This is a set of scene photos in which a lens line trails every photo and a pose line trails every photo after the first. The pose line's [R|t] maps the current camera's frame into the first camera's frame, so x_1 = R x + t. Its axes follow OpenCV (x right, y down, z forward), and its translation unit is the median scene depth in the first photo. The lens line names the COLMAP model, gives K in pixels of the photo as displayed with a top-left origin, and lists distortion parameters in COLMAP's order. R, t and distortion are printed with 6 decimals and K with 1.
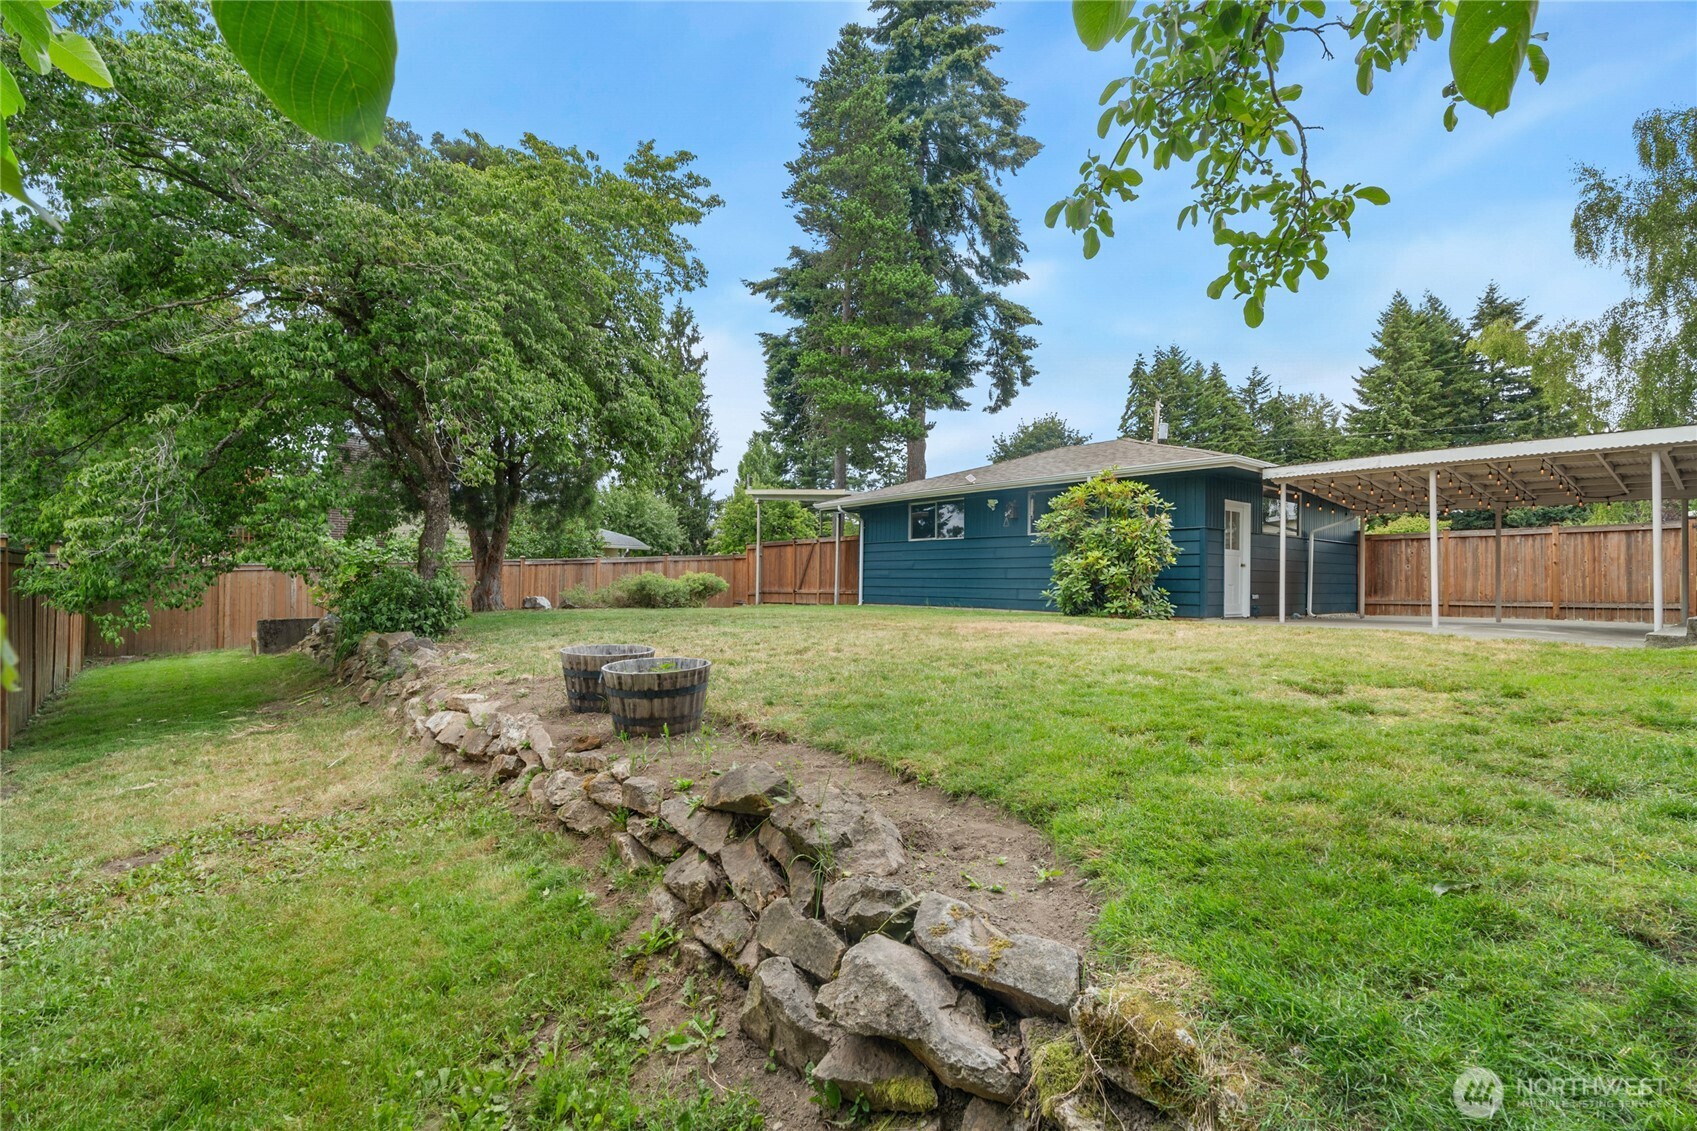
lens RADIAL K [[798.5, 0, 848.5], [0, 798.5, 565.5], [0, 0, 1]] dist [-0.001785, -0.000502]
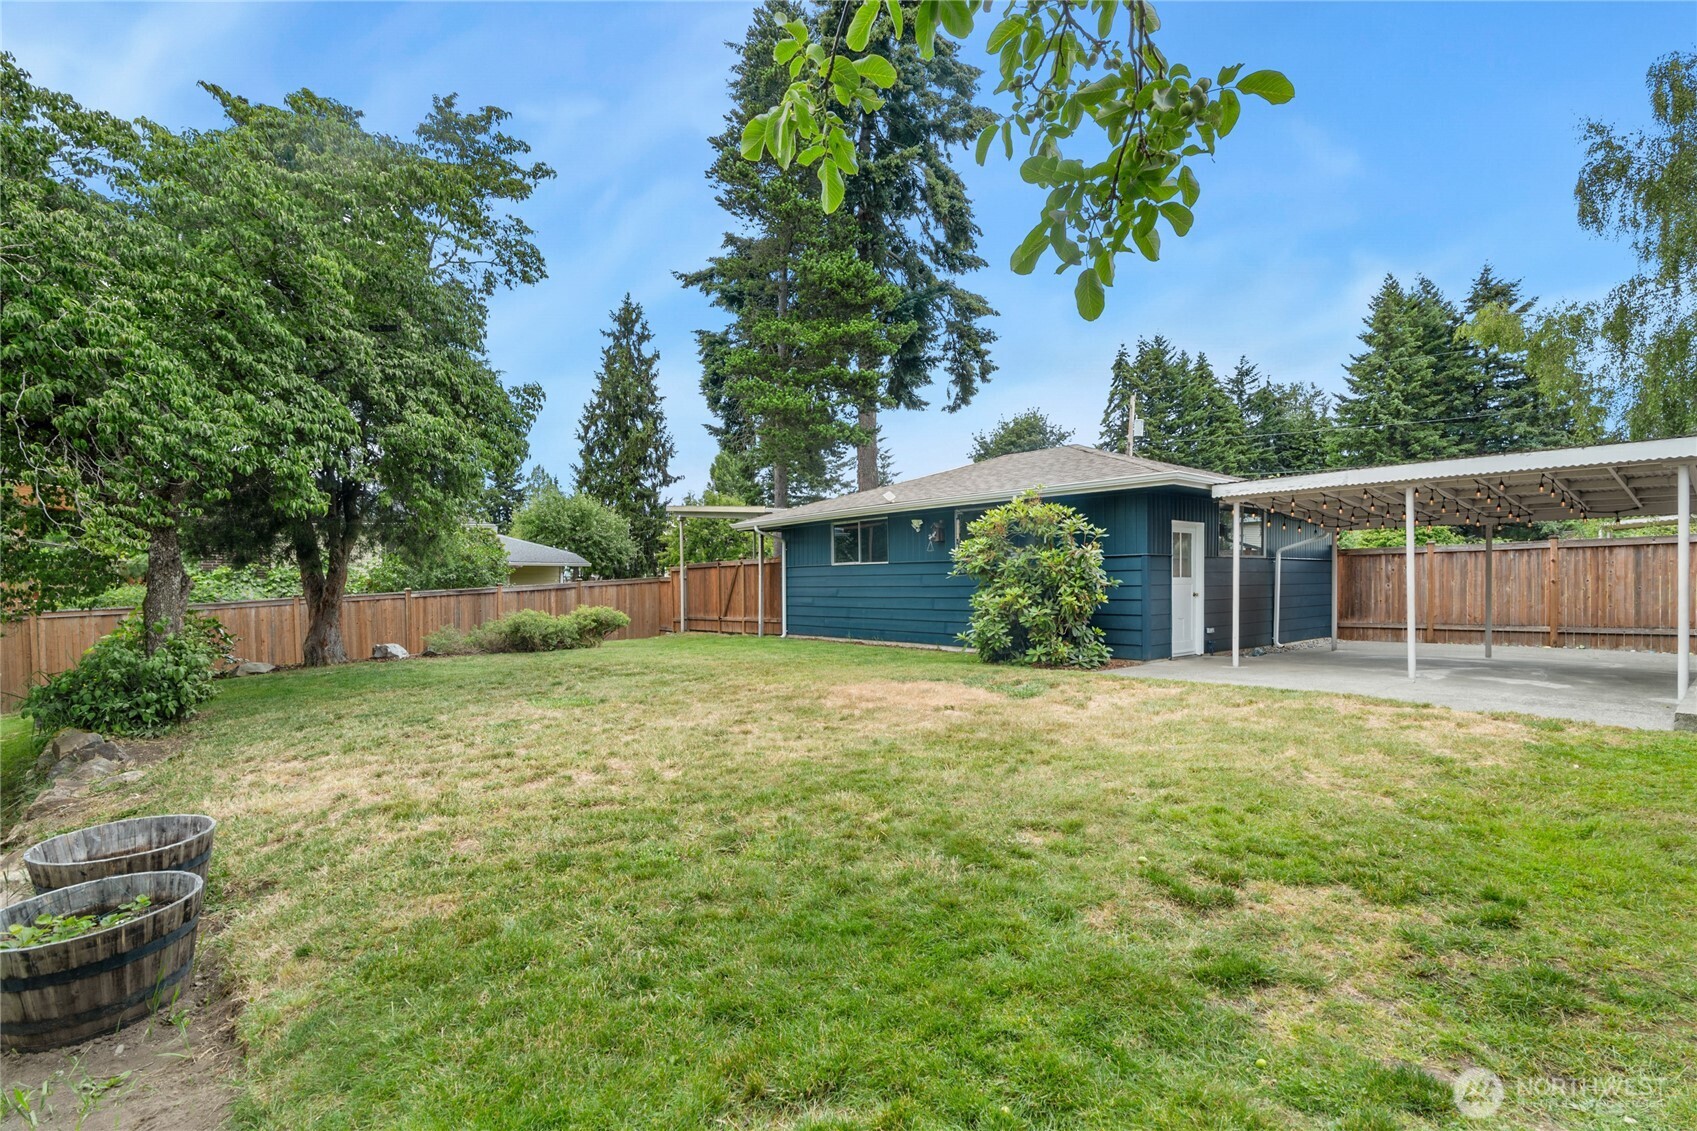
lens RADIAL K [[797.0, 0, 861.1], [0, 797.0, 589.6], [0, 0, 1]] dist [-0.002560, 0.000084]
pose [[0.999687, -0.021239, 0.013207, 0.067080], [0.020753, 0.999140, 0.035910, -0.024428], [-0.013958, -0.035624, 0.999268, 0.079996]]
